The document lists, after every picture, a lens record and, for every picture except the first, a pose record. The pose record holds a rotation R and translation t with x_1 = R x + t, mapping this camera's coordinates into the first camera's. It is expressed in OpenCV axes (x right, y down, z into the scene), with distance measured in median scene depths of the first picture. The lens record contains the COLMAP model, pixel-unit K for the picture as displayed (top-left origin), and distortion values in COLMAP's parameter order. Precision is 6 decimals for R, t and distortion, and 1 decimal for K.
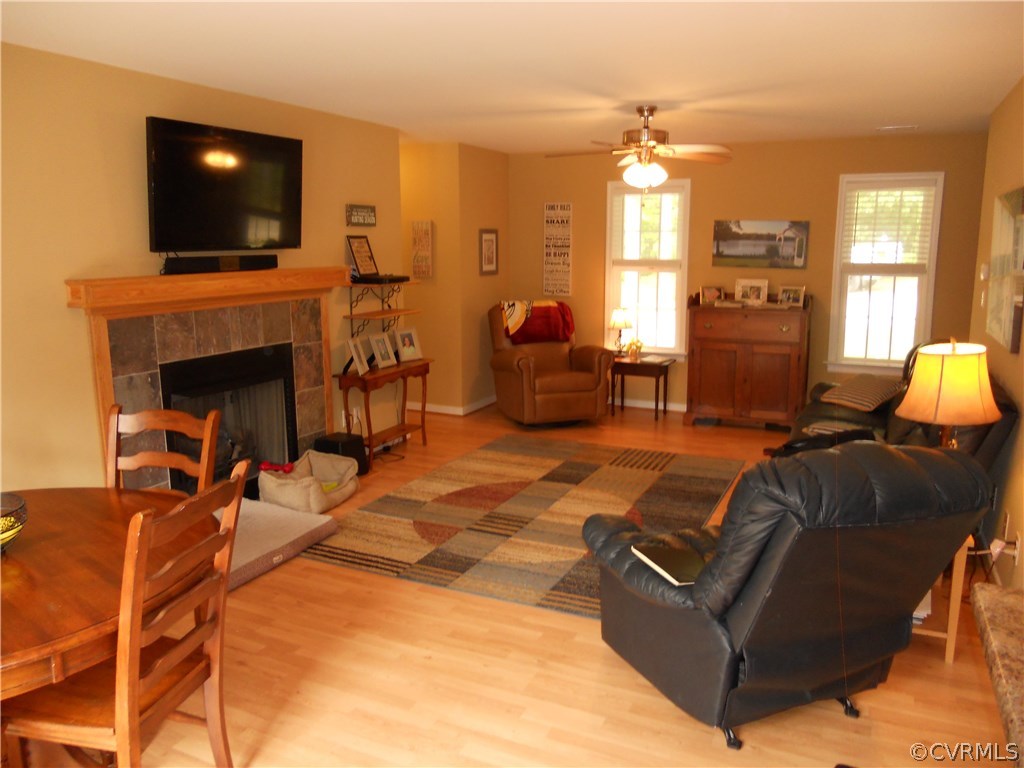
lens RADIAL K [[783.1, 0, 518.2], [0, 783.1, 386.4], [0, 0, 1]] dist [-0.054643, 0.001730]
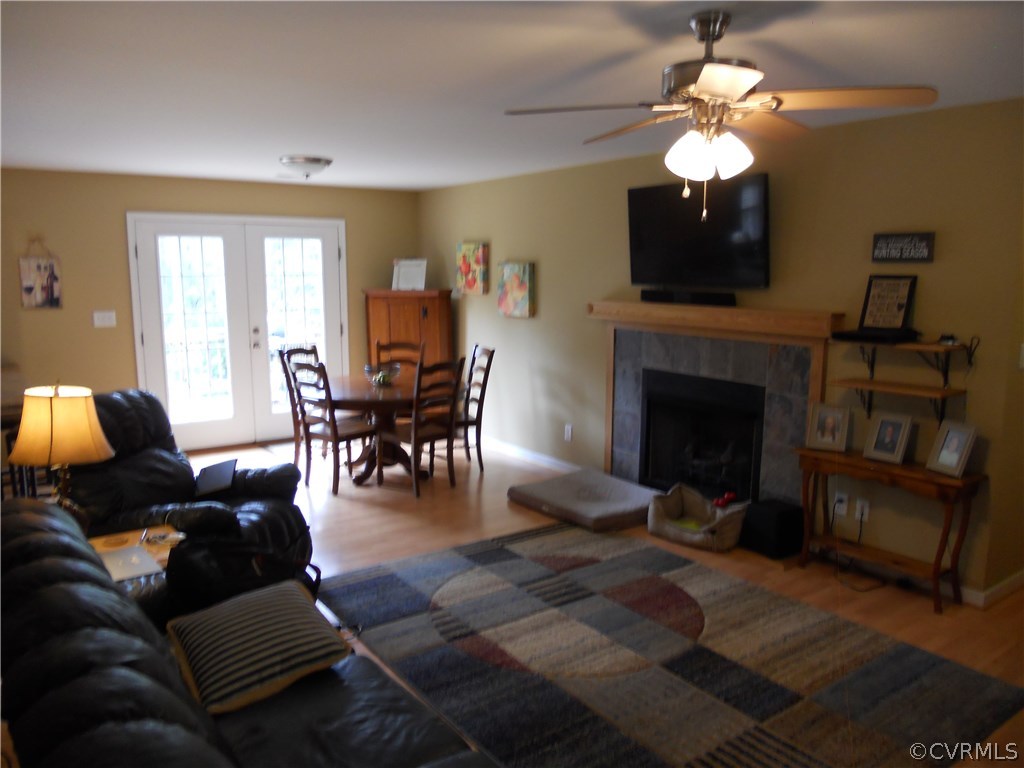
lens RADIAL K [[783.1, 0, 518.2], [0, 783.1, 386.4], [0, 0, 1]] dist [-0.054643, 0.001730]
pose [[-0.489797, 0.125426, -0.862767, 0.721285], [-0.162951, 0.958988, 0.231923, -0.243960], [0.856473, 0.254184, -0.449271, 1.258484]]
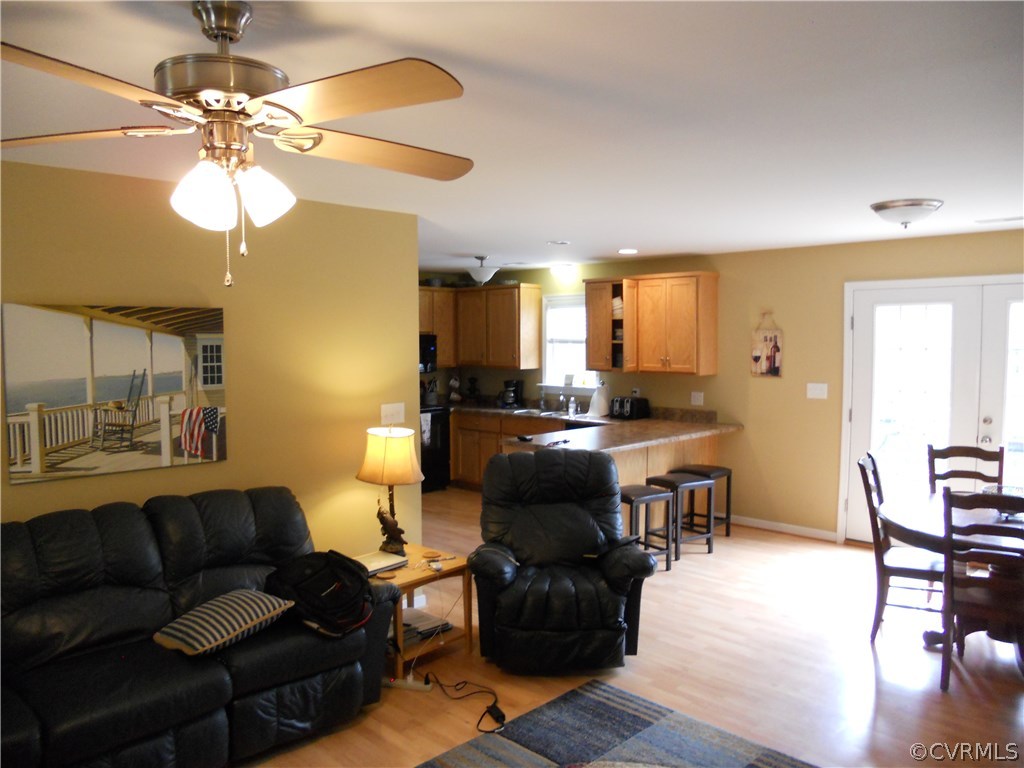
lens RADIAL K [[783.1, 0, 518.2], [0, 783.1, 386.4], [0, 0, 1]] dist [-0.054643, 0.001730]
pose [[-0.945111, -0.019780, 0.326149, -0.079220], [0.060807, 0.970082, 0.235039, -0.283726], [-0.321041, 0.241970, -0.915633, 1.407064]]
